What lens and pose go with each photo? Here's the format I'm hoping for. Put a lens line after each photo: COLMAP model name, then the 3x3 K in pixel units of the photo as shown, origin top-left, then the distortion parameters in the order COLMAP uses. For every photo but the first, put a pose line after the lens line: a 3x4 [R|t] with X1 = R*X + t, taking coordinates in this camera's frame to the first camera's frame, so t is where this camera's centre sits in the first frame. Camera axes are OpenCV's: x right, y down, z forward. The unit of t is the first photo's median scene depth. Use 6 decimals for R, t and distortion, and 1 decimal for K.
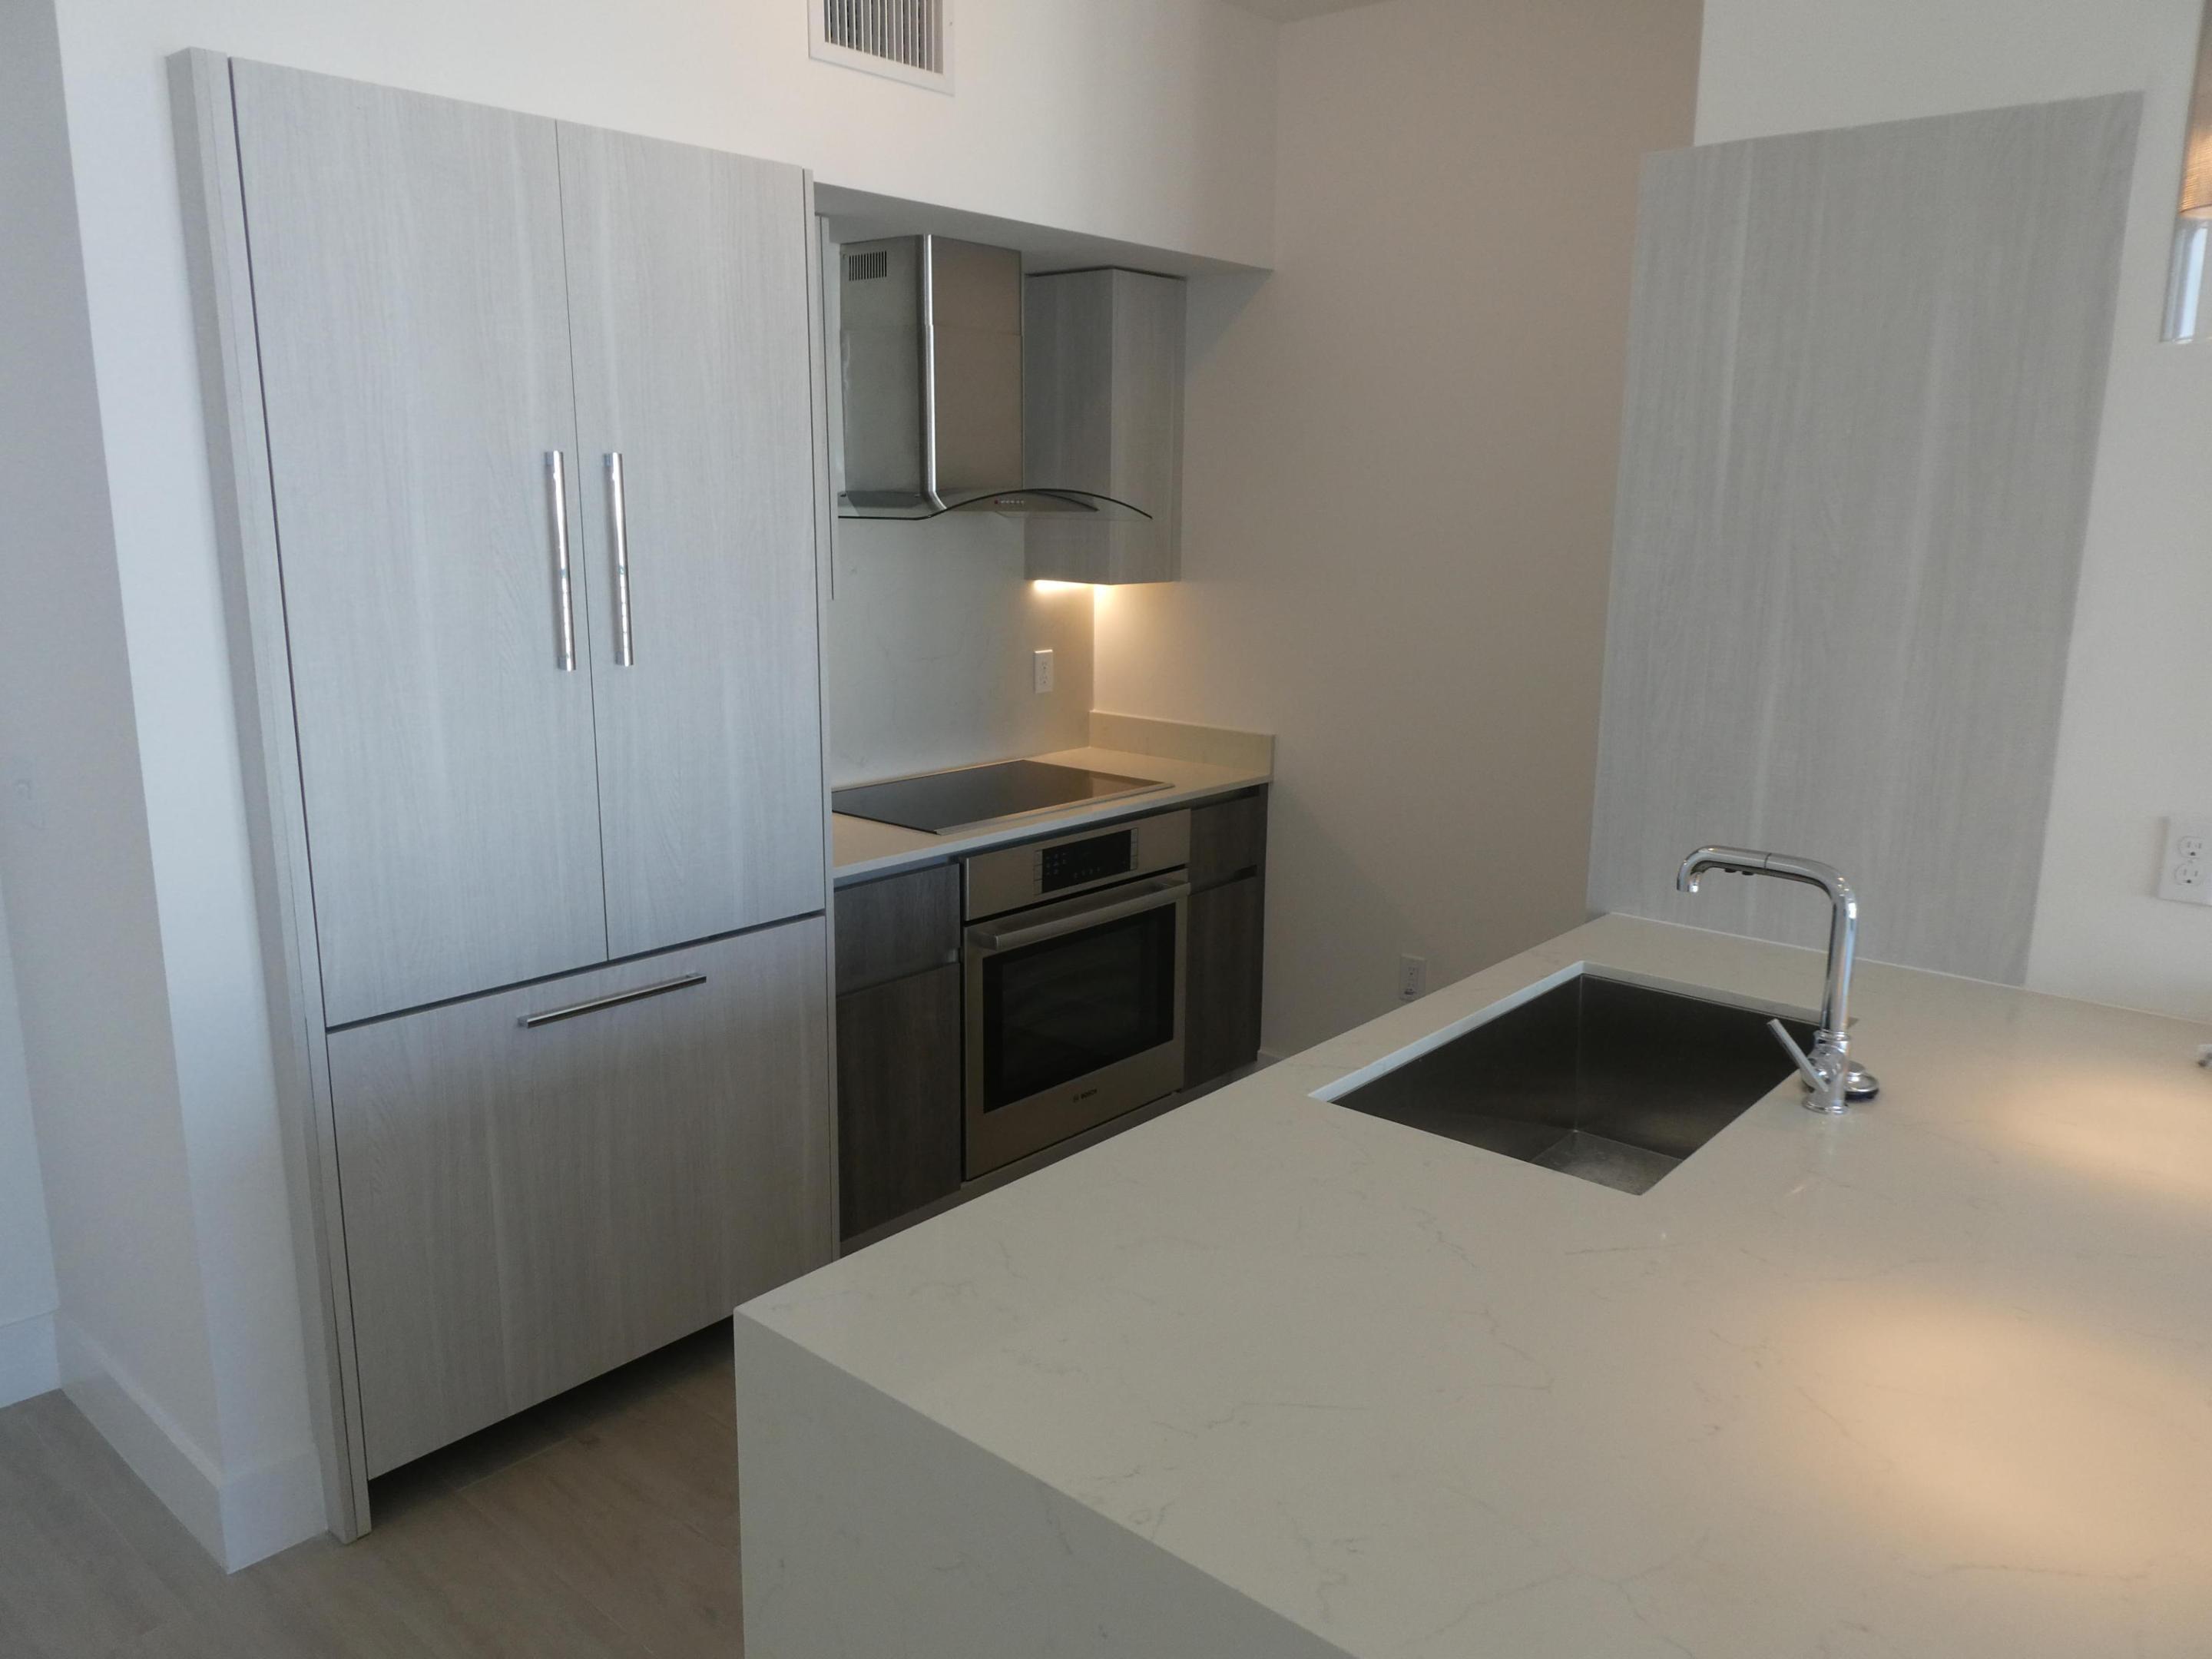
lens RADIAL K [[1575.5, 0, 1106.0], [0, 1575.5, 829.5], [0, 0, 1]] dist [0.023615, -0.038402]
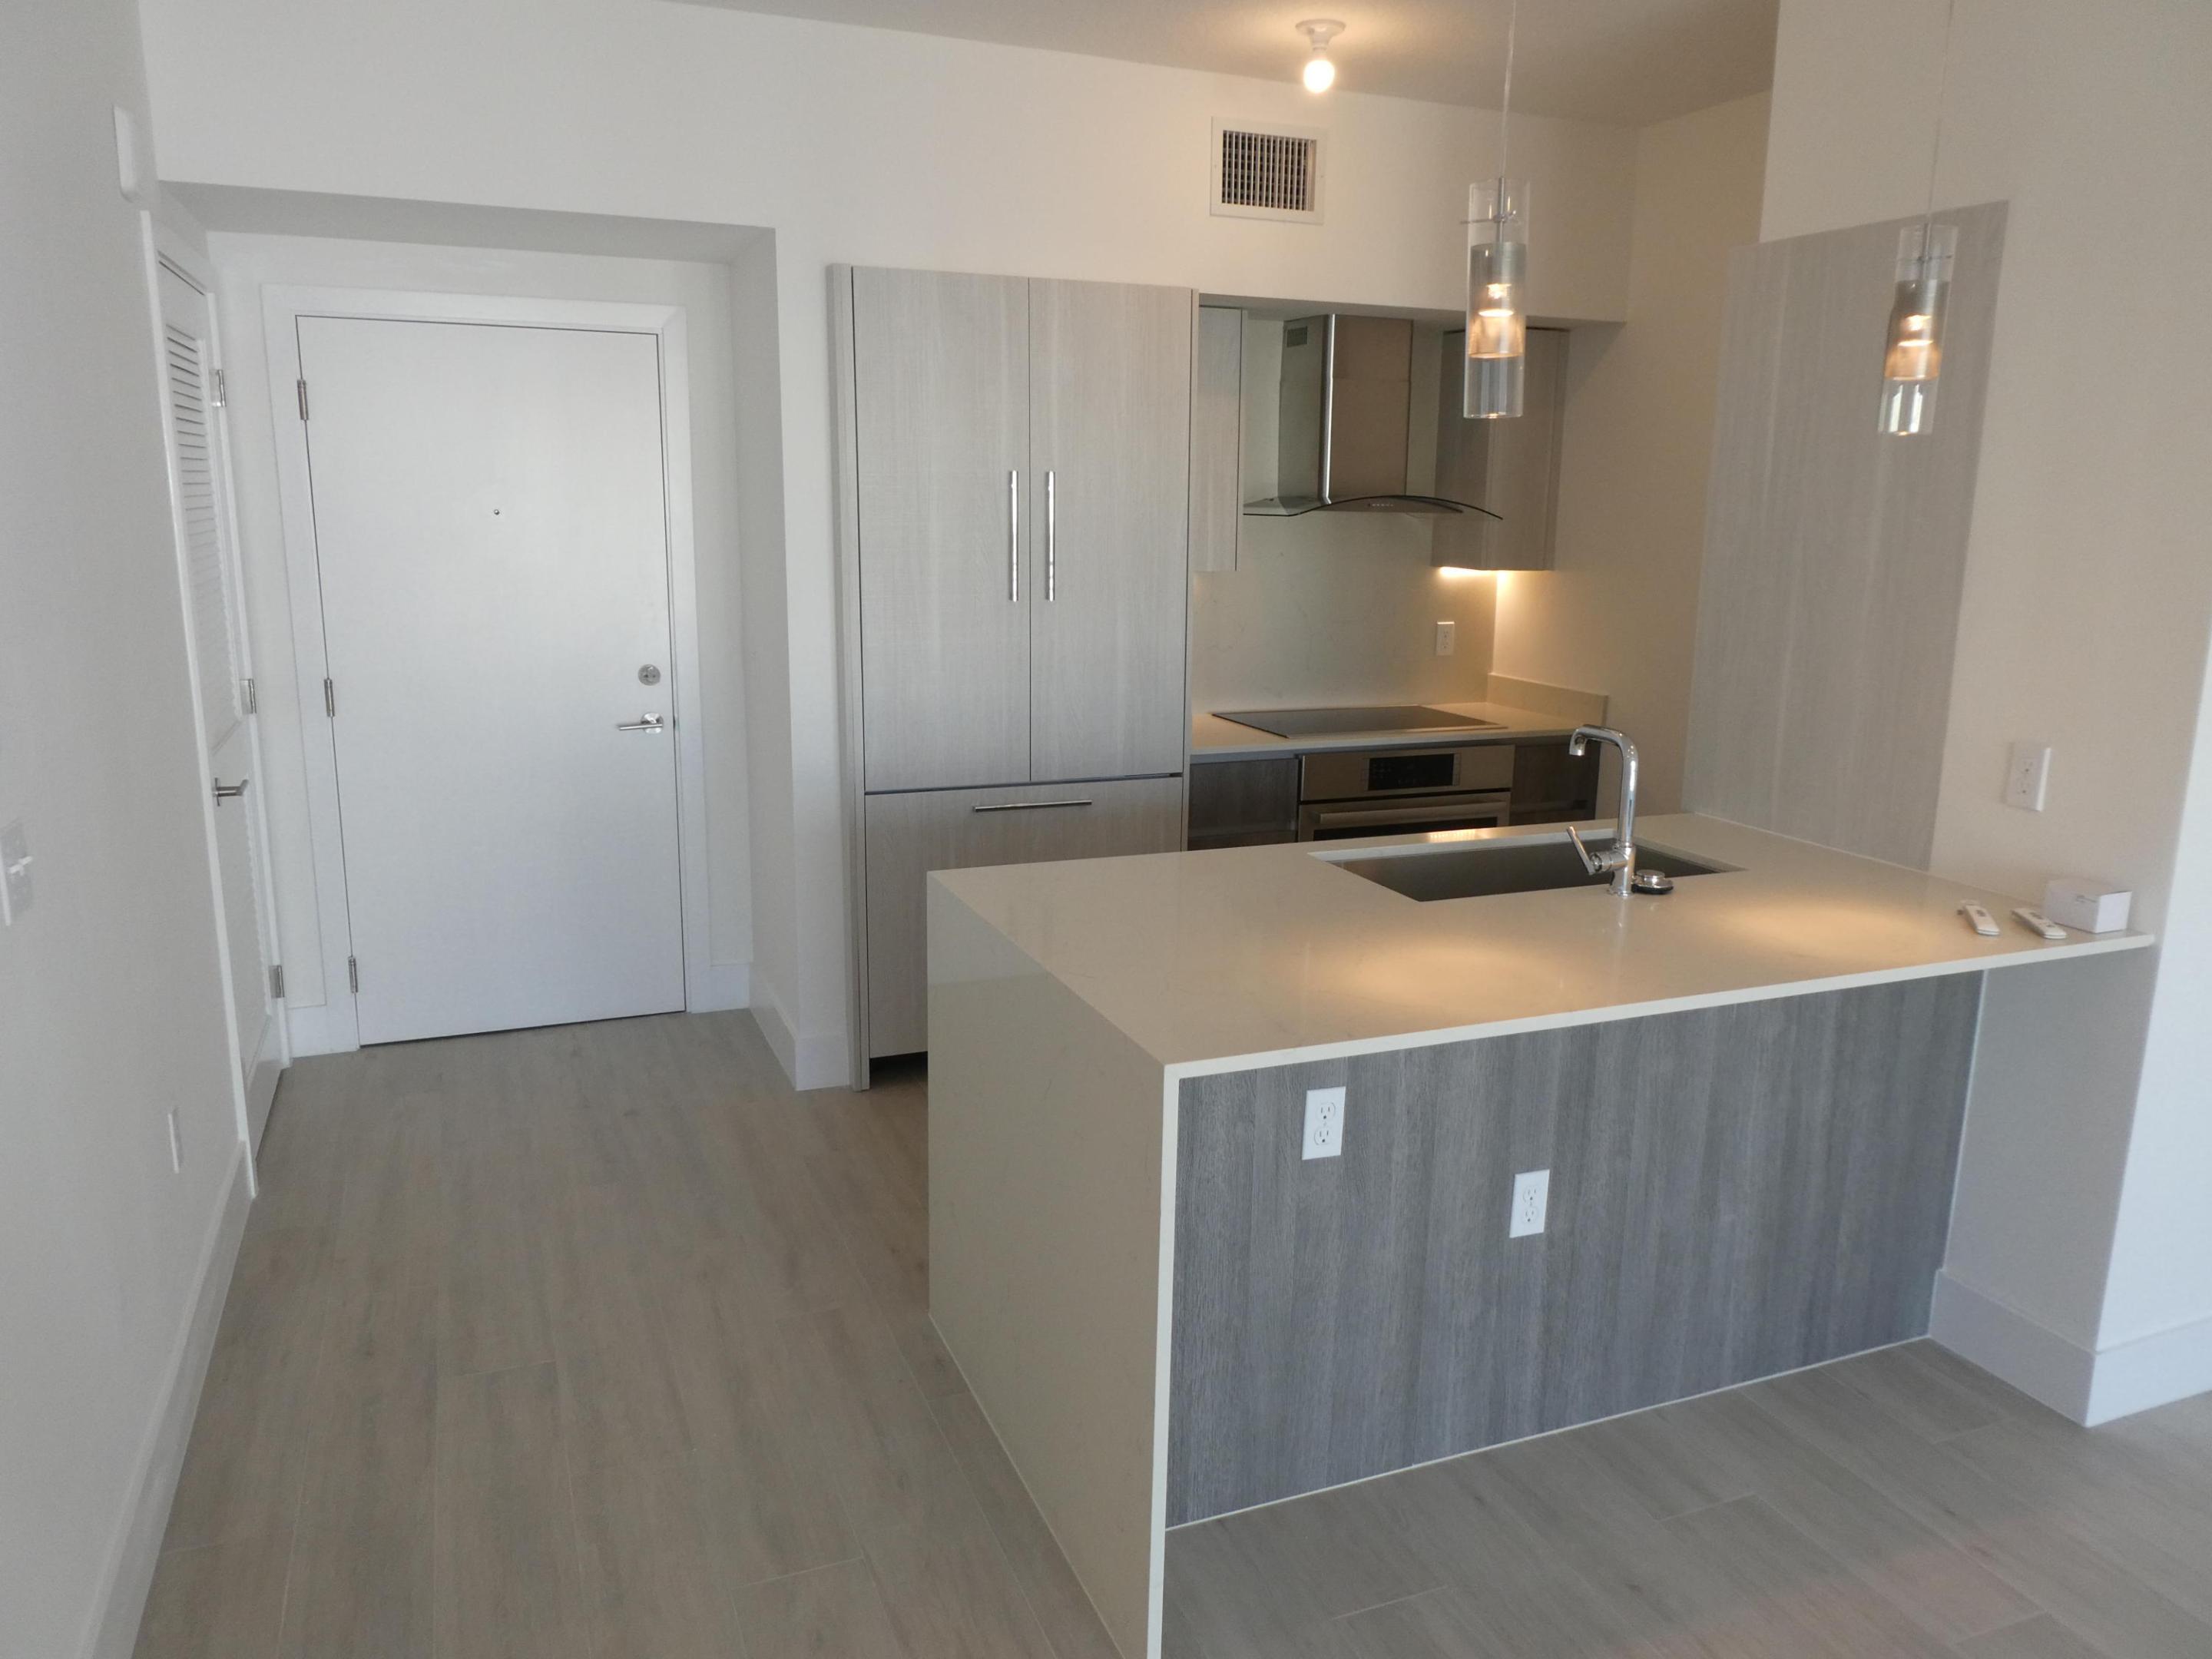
lens RADIAL K [[1545.1, 0, 1106.0], [0, 1545.1, 829.5], [0, 0, 1]] dist [-0.002179, 0.003164]
pose [[0.890901, 0.098073, -0.443482, 0.360727], [-0.100000, 0.994804, 0.019106, 0.072410], [0.443052, 0.027327, 0.896080, -0.304856]]
